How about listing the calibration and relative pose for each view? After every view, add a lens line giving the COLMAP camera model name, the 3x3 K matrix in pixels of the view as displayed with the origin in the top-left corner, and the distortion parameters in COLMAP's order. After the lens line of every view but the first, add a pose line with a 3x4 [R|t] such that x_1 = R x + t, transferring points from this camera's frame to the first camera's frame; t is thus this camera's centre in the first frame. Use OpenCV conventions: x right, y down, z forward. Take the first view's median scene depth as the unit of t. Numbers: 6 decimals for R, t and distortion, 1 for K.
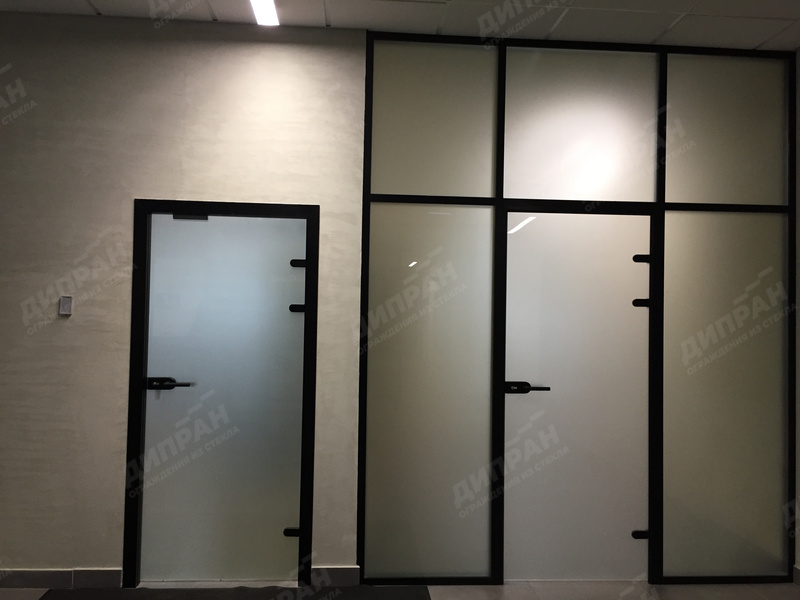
lens RADIAL K [[675.8, 0, 400.0], [0, 675.8, 300.0], [0, 0, 1]] dist [0.090809, -0.128616]
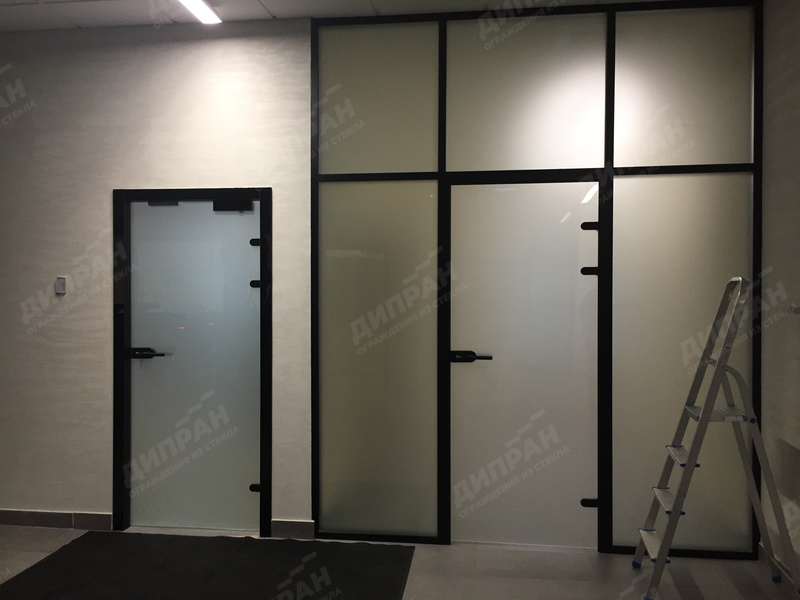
lens RADIAL K [[675.8, 0, 400.0], [0, 675.8, 300.0], [0, 0, 1]] dist [0.090809, -0.128616]
pose [[0.981597, -0.016816, -0.190224, 0.279507], [0.022887, 0.999295, 0.029762, 0.010810], [0.189590, -0.033568, 0.981289, -0.021782]]
